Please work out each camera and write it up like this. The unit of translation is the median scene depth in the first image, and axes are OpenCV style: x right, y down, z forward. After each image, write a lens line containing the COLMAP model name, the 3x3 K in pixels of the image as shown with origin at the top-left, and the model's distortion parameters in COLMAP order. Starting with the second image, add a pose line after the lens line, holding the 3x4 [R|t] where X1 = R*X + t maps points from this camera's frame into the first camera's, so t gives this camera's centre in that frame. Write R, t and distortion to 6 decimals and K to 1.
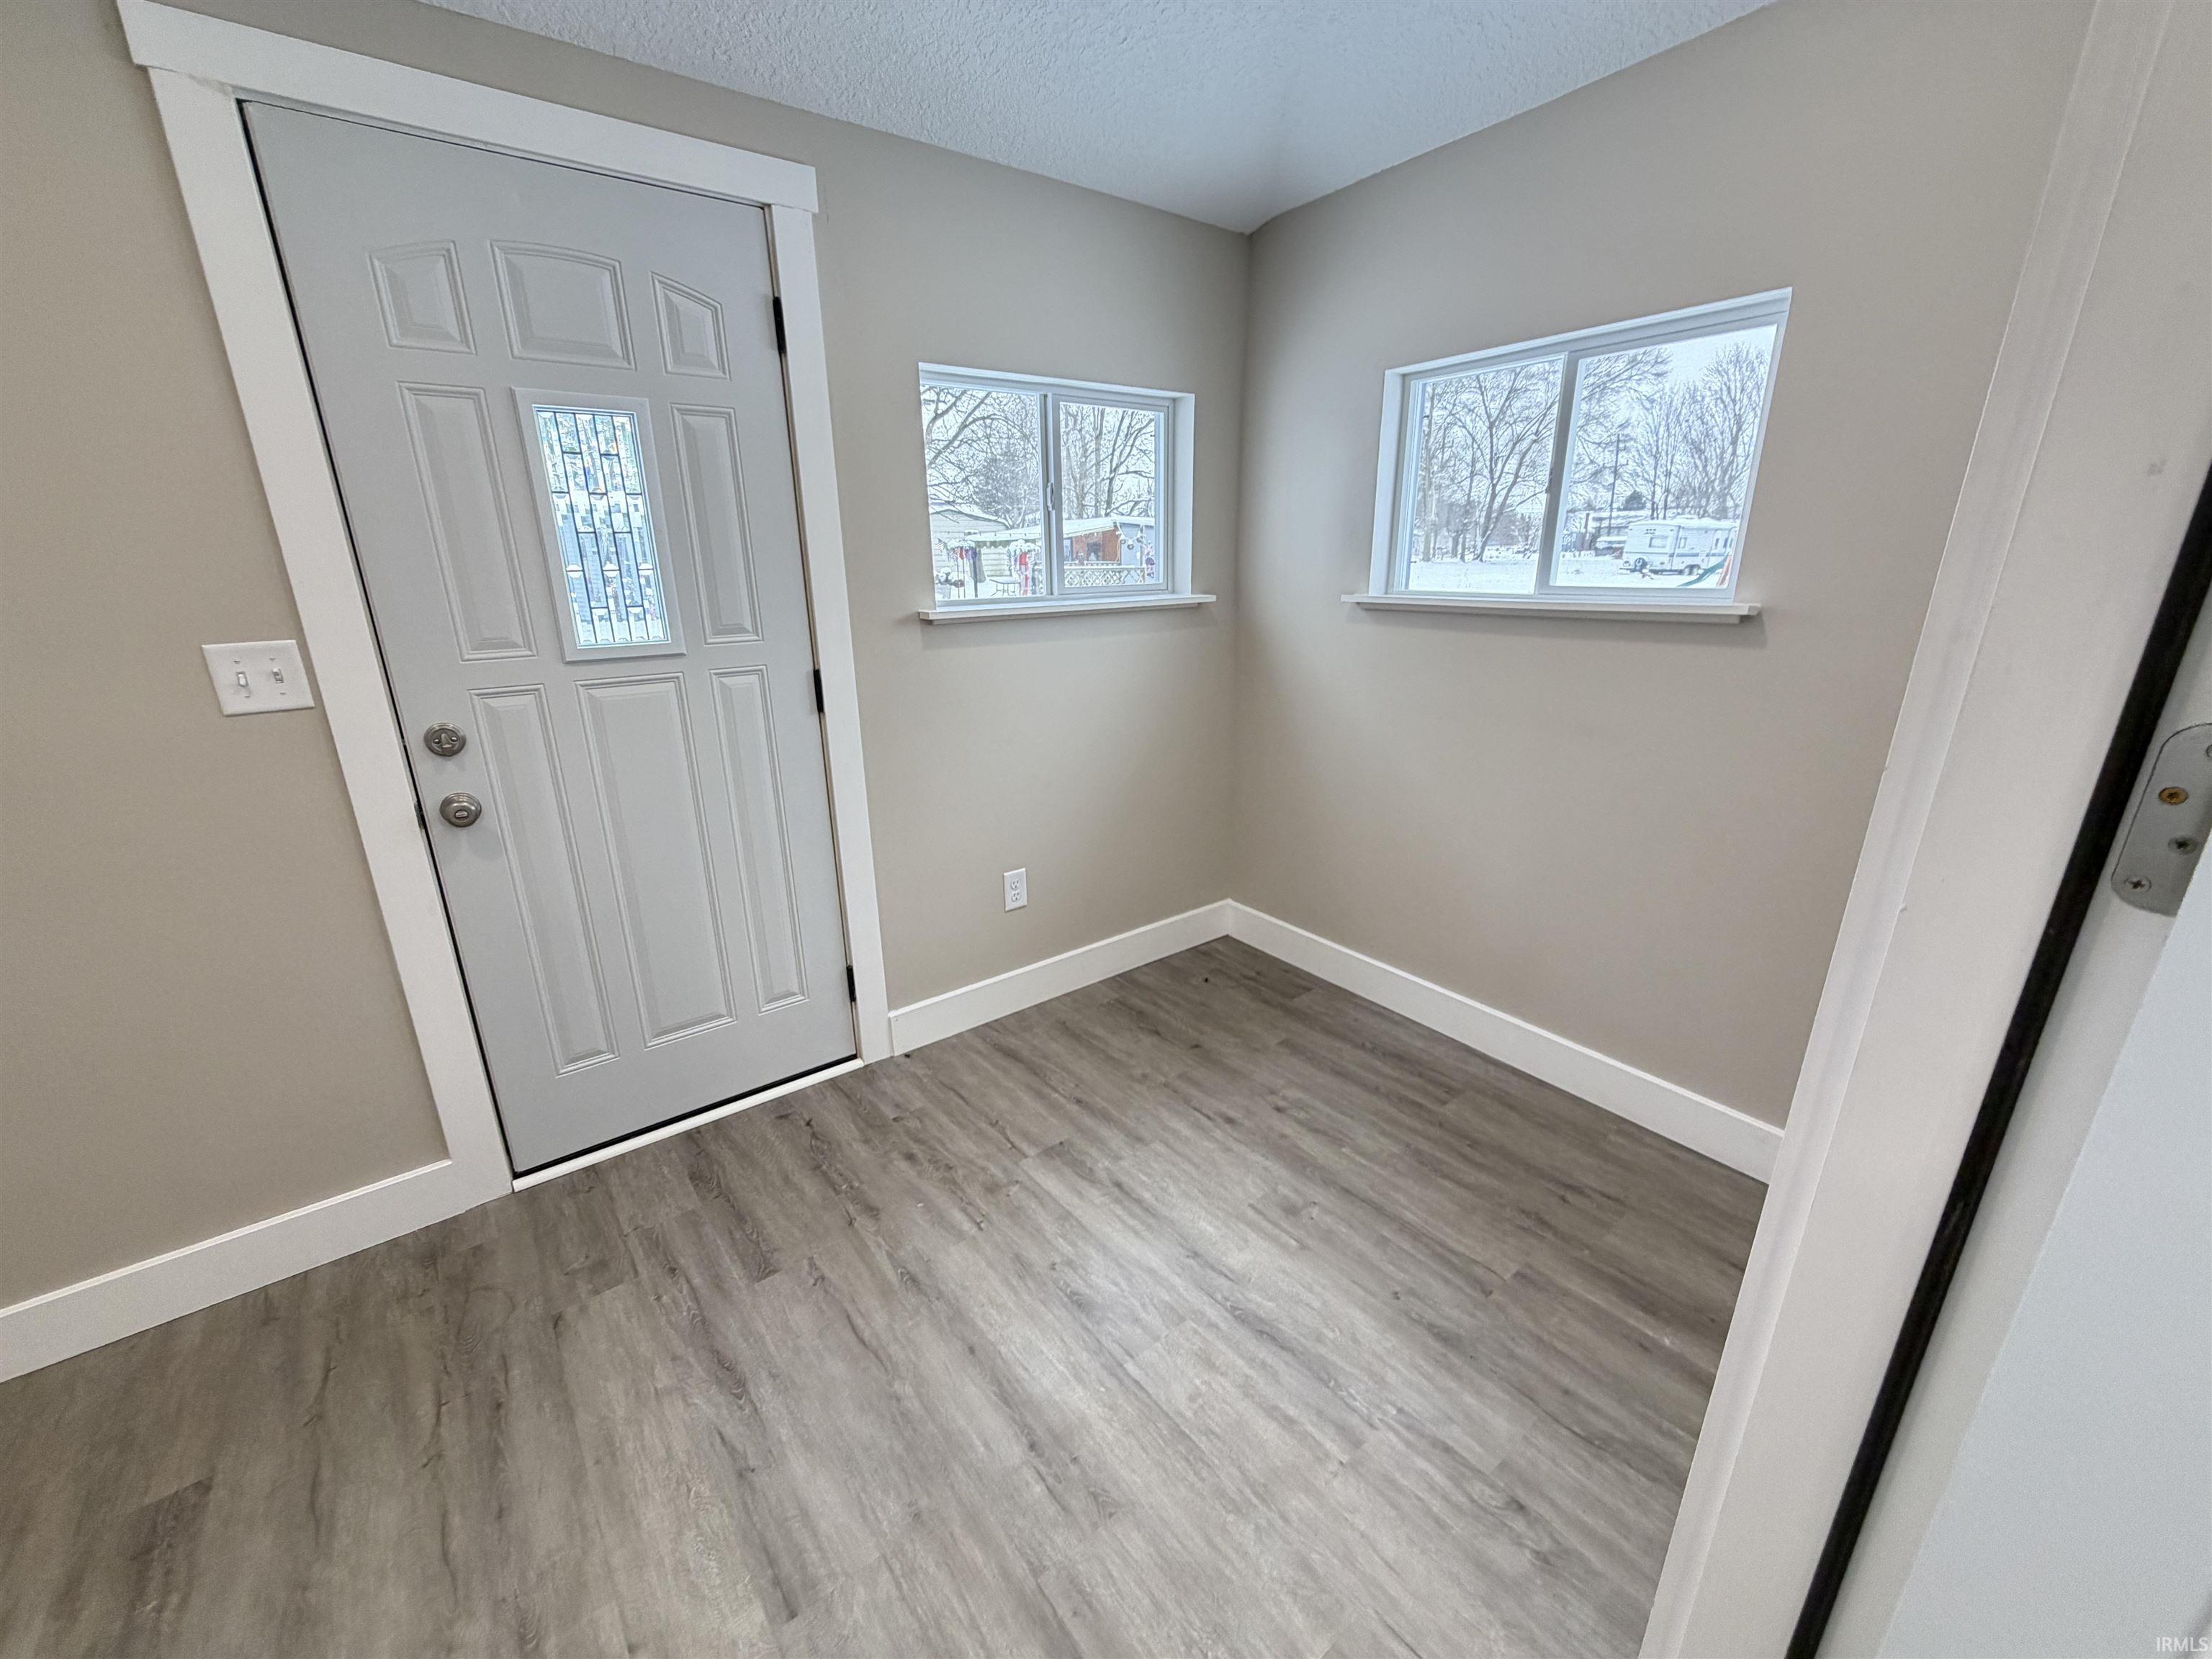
lens RADIAL K [[881.4, 0, 1099.2], [0, 881.4, 831.7], [0, 0, 1]] dist [0.000627, -0.000119]
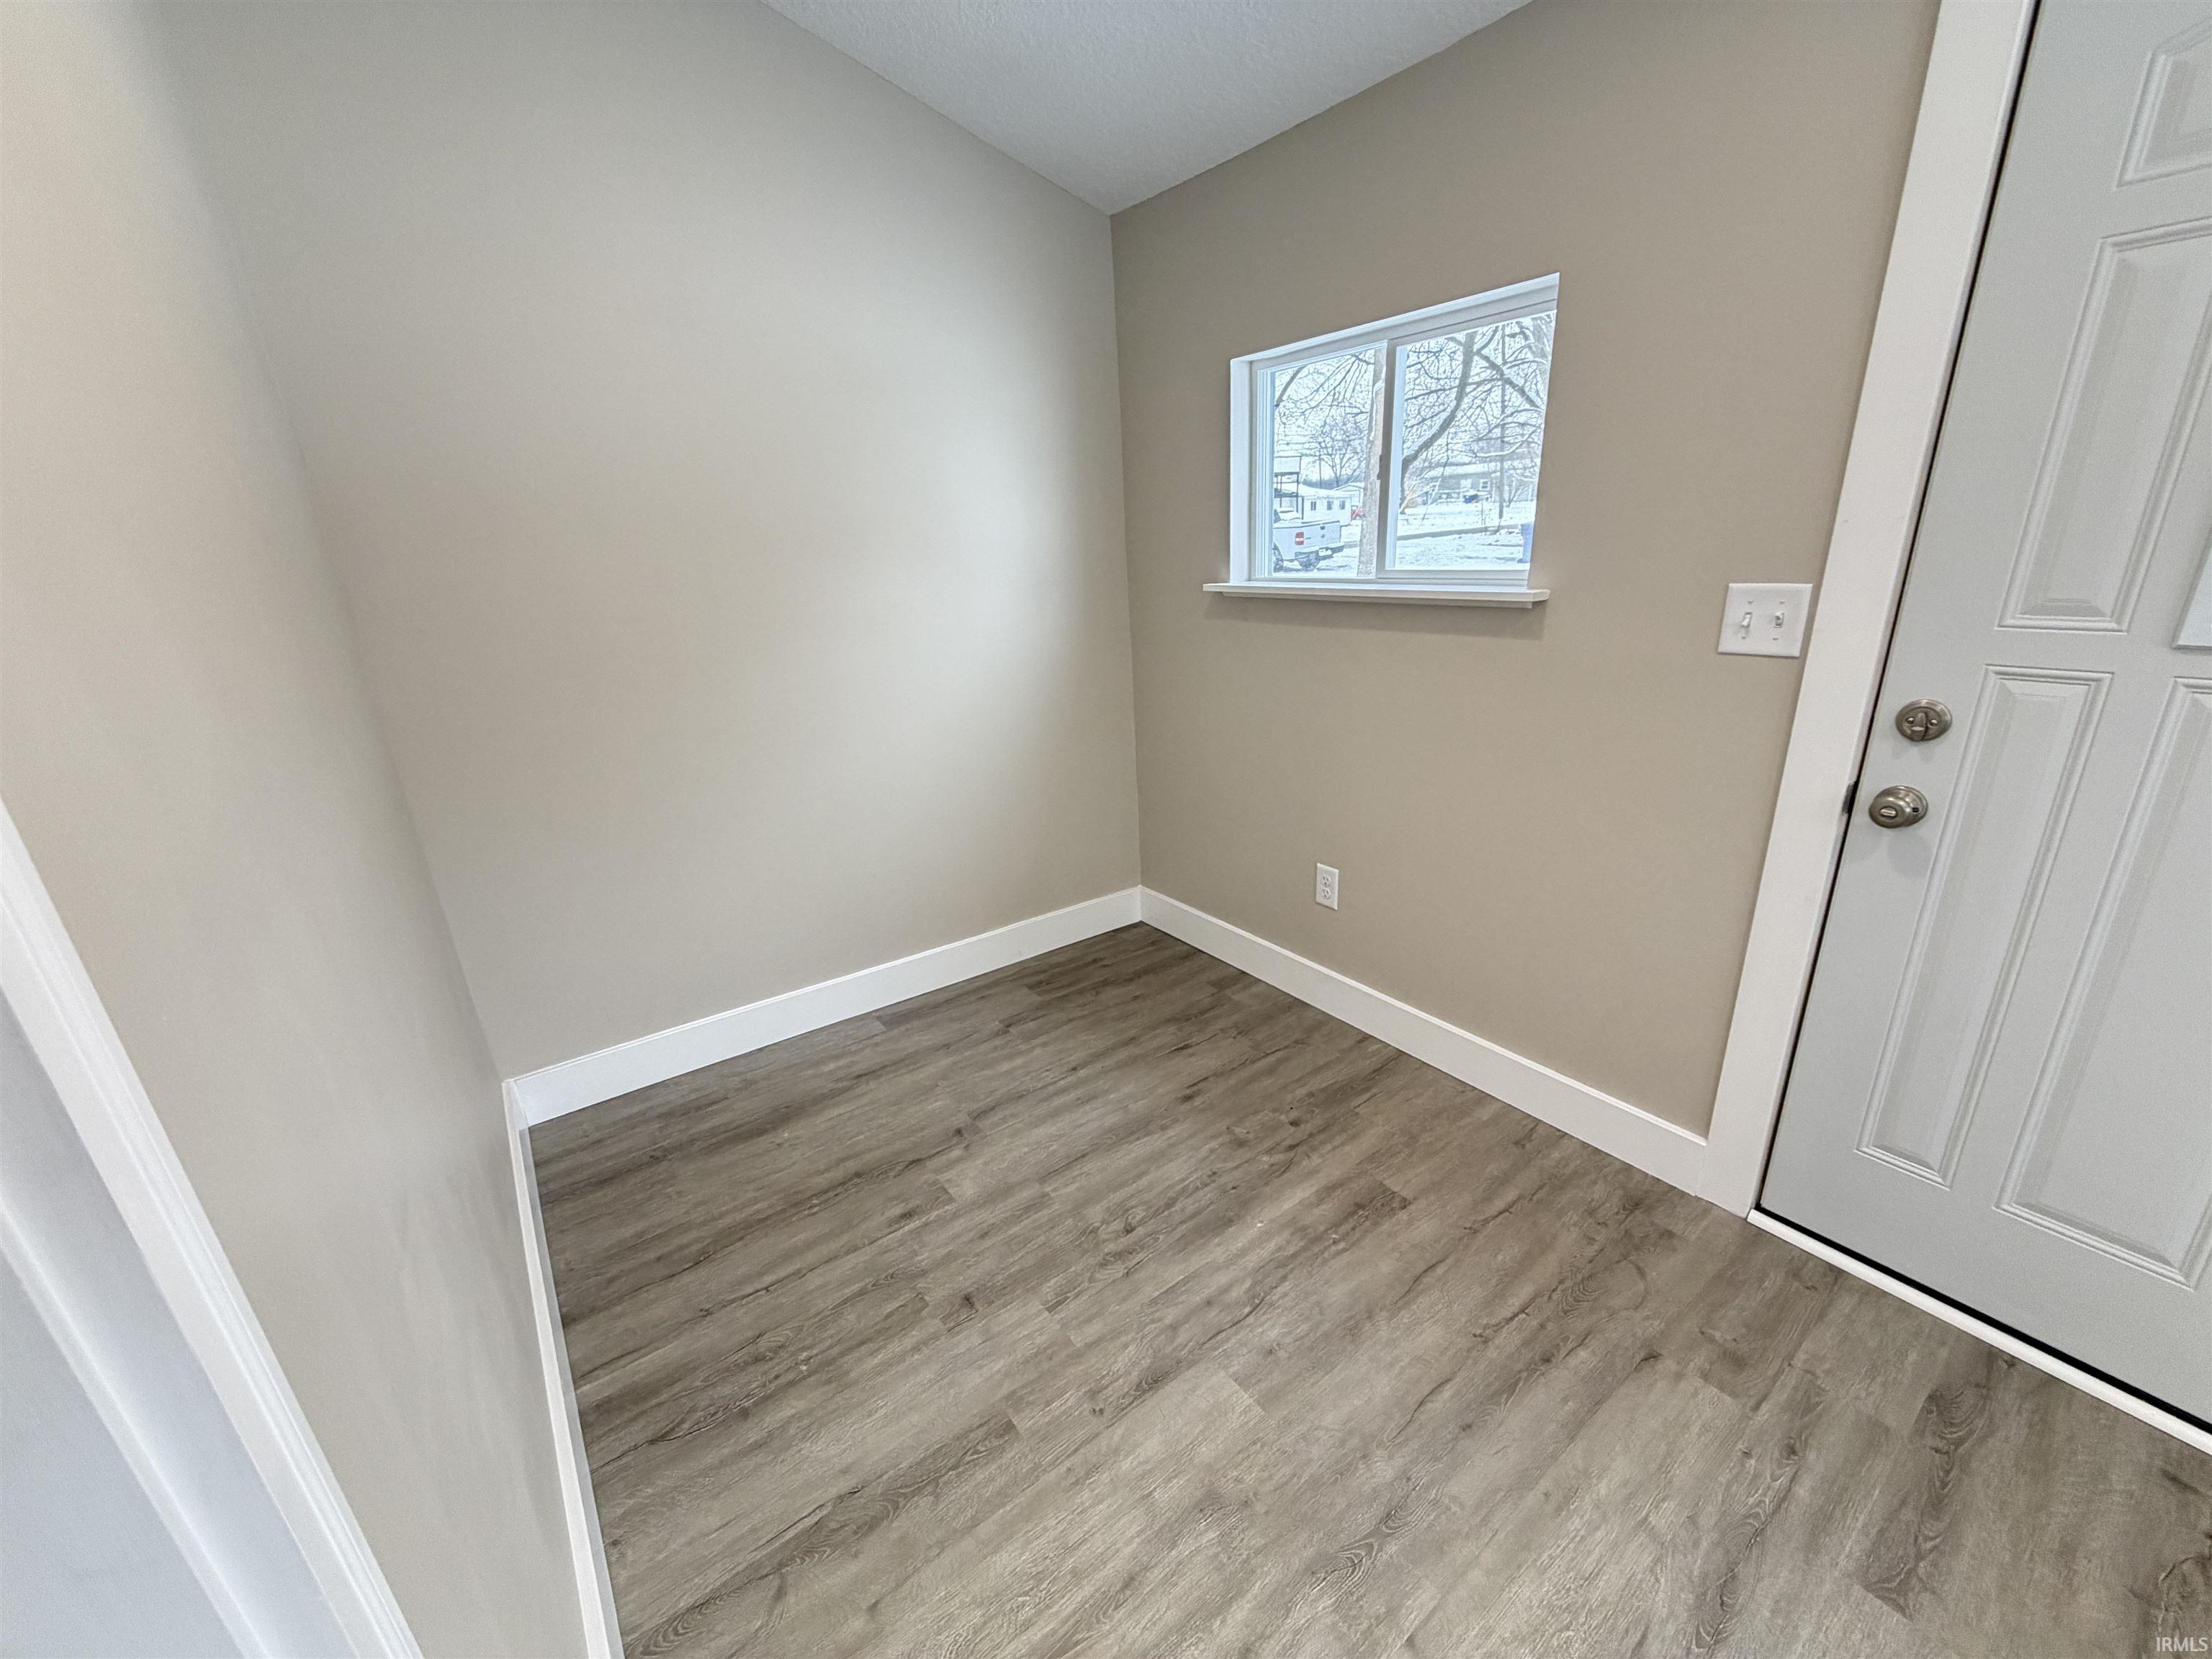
lens RADIAL K [[881.4, 0, 1099.2], [0, 881.4, 831.7], [0, 0, 1]] dist [0.000627, -0.000119]
pose [[-0.025032, 0.338748, -0.940544, 0.067549], [-0.251668, 0.908402, 0.333870, -0.094085], [0.967490, 0.245062, 0.062513, 0.256627]]
